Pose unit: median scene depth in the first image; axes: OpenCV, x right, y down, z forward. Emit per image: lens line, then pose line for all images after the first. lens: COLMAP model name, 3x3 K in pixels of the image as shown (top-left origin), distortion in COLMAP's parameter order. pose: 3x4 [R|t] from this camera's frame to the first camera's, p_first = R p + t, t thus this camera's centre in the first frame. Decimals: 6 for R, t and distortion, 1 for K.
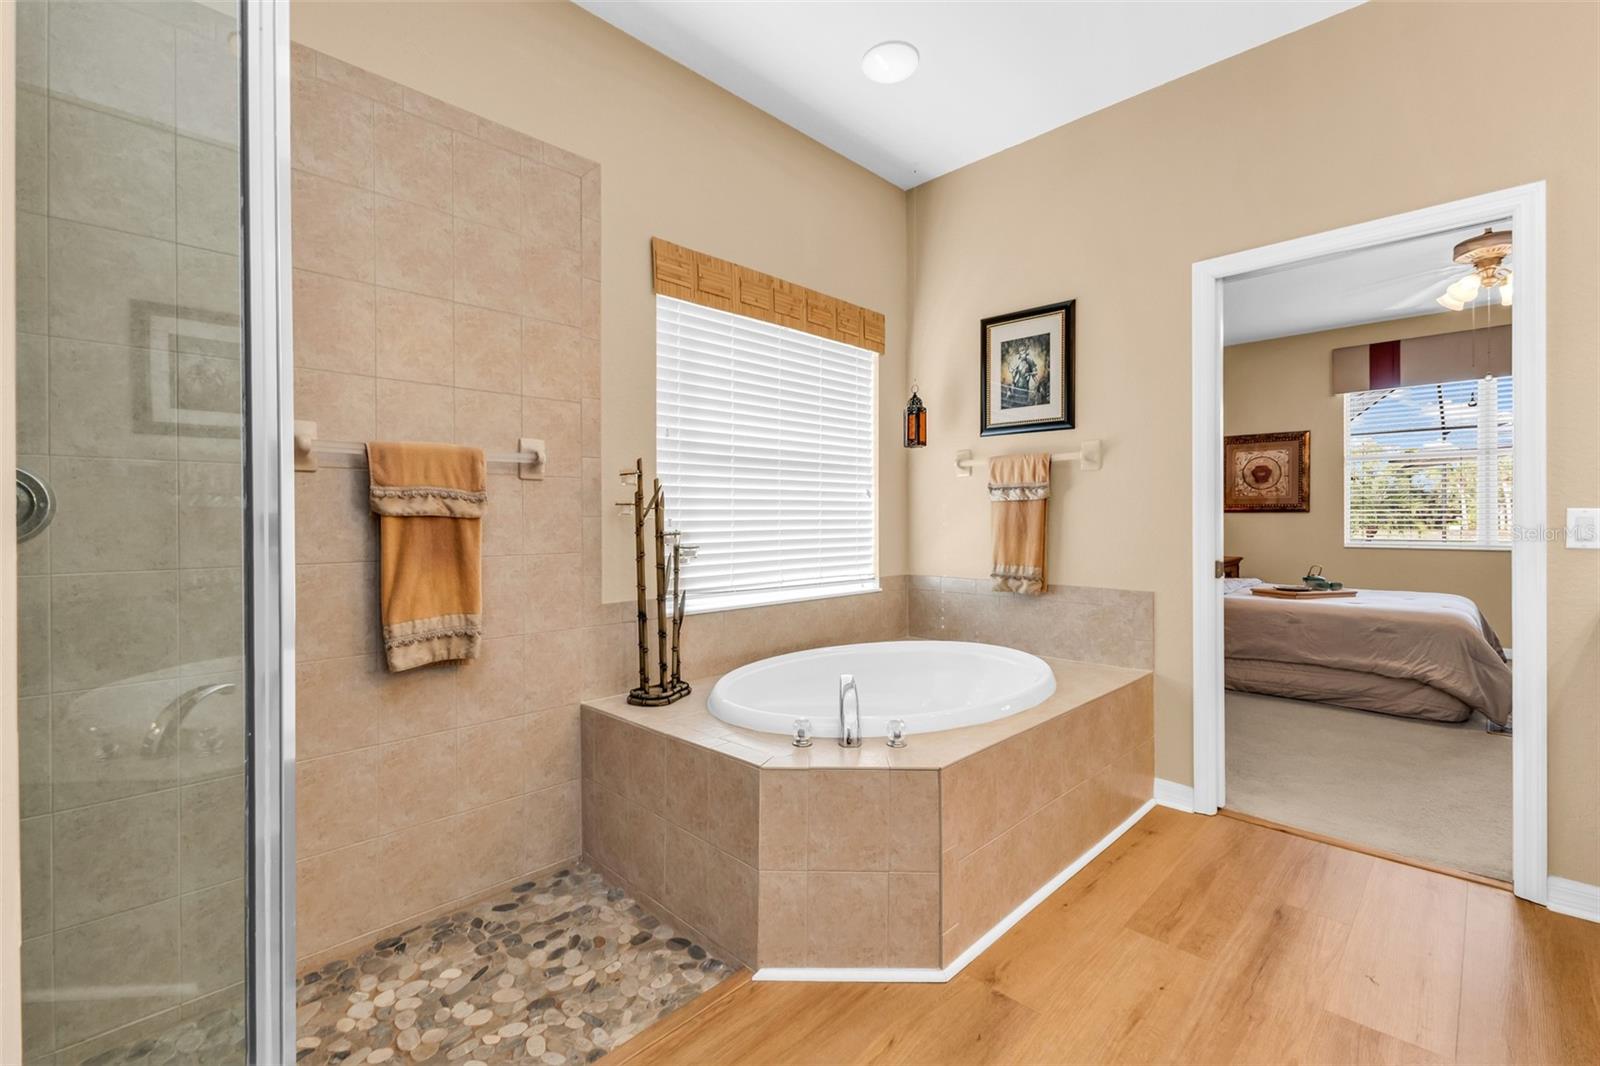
lens RADIAL K [[702.4, 0, 800.2], [0, 702.4, 524.0], [0, 0, 1]] dist [0.007904, -0.001590]
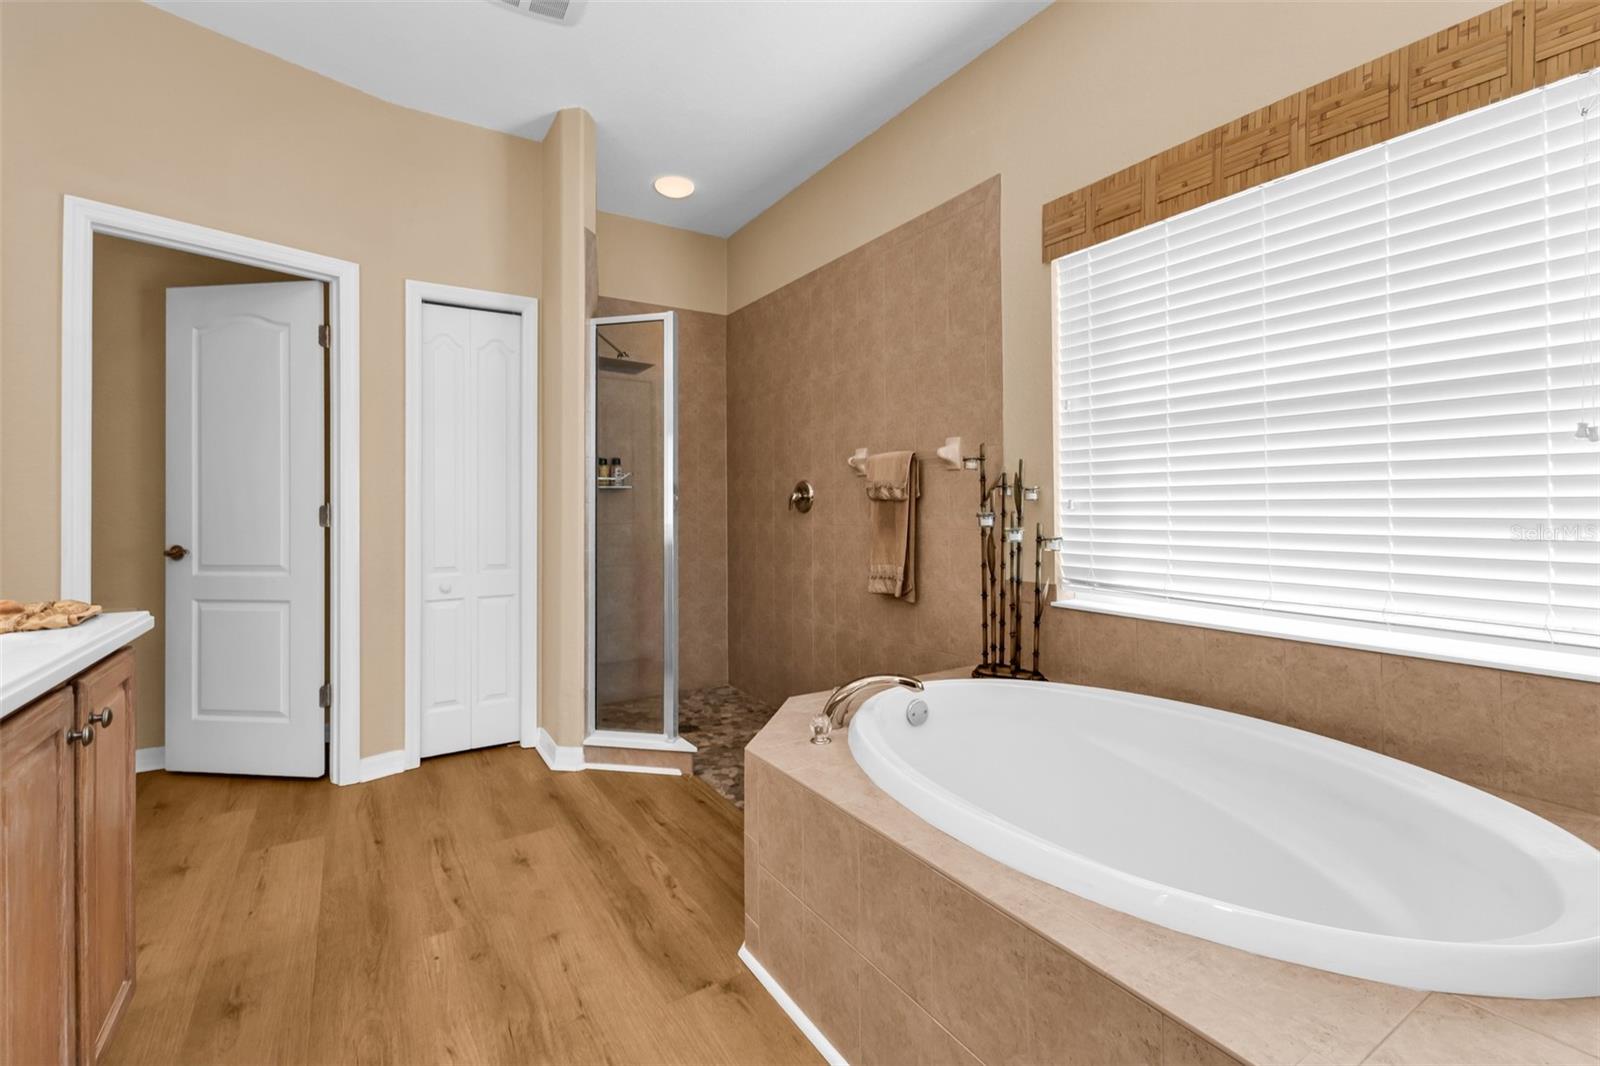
lens RADIAL K [[702.4, 0, 799.2], [0, 702.4, 501.8], [0, 0, 1]] dist [0.007904, -0.001590]
pose [[-0.229857, 0.004008, -0.973216, 0.913639], [0.003650, 0.999988, 0.003256, -0.010477], [0.973217, -0.002803, -0.229869, 1.021878]]
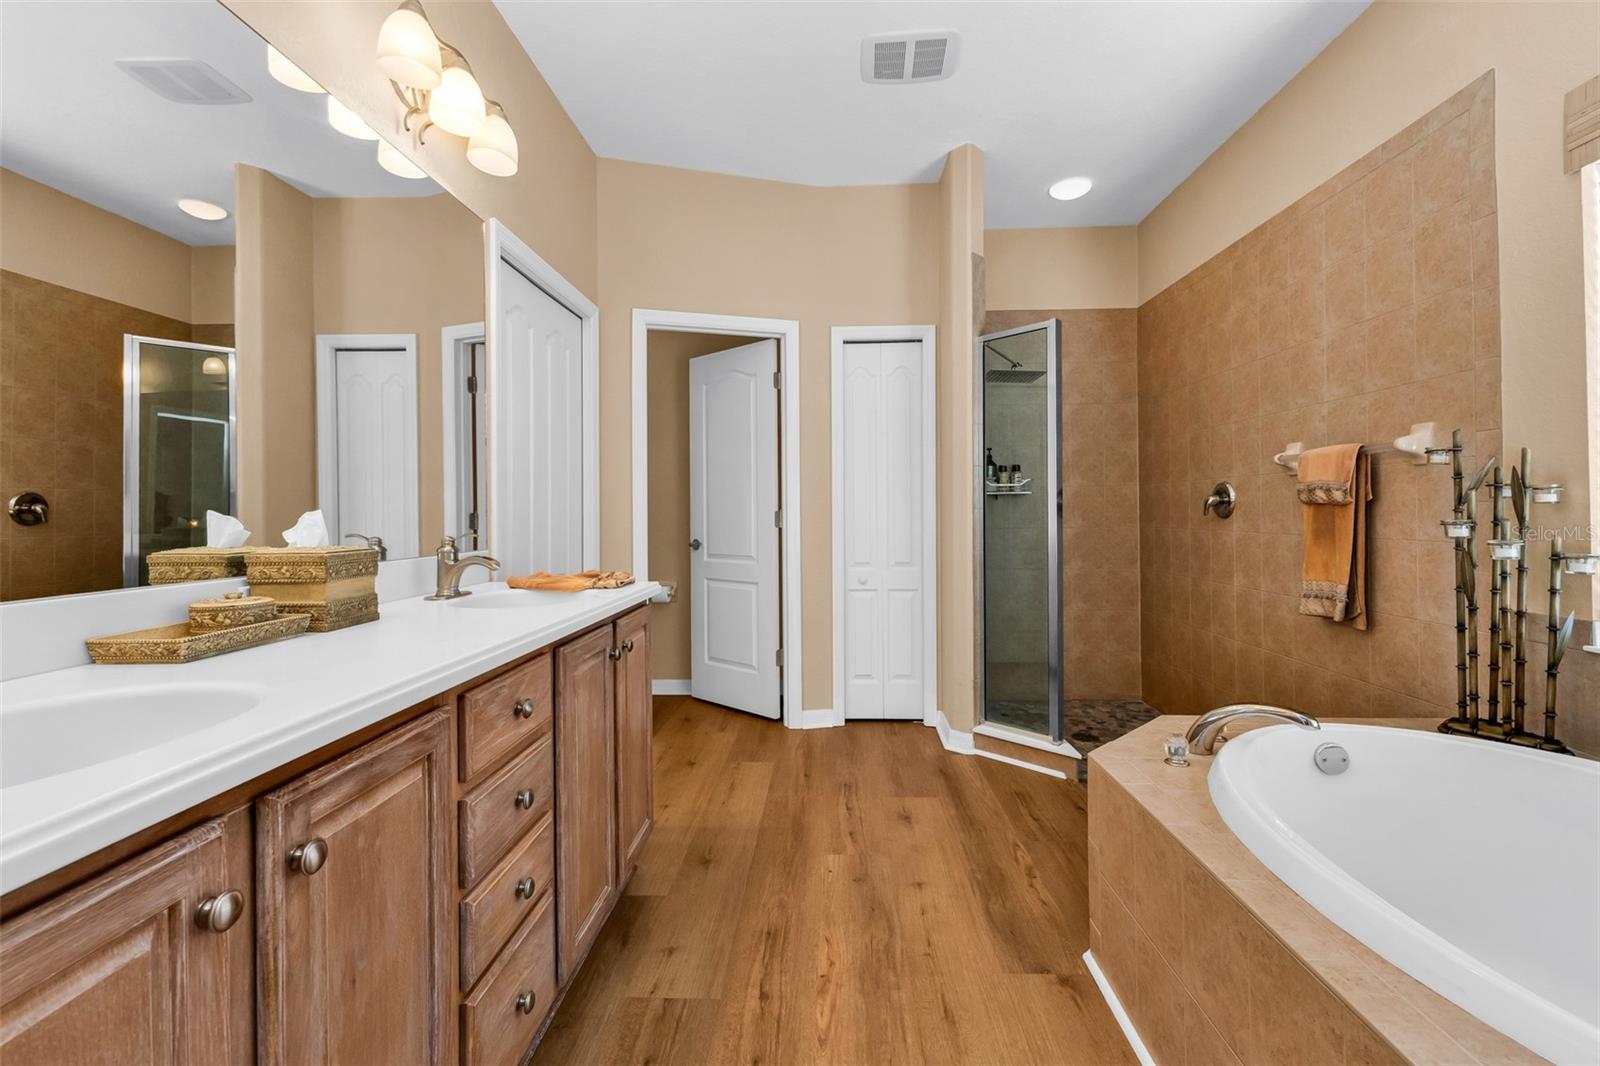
lens RADIAL K [[702.4, 0, 802.0], [0, 702.4, 504.9], [0, 0, 1]] dist [0.007904, -0.001590]
pose [[-0.745057, 0.007982, -0.666953, 0.927949], [0.010485, 0.999945, 0.000255, -0.016573], [0.666919, -0.006803, -0.745099, 1.159339]]
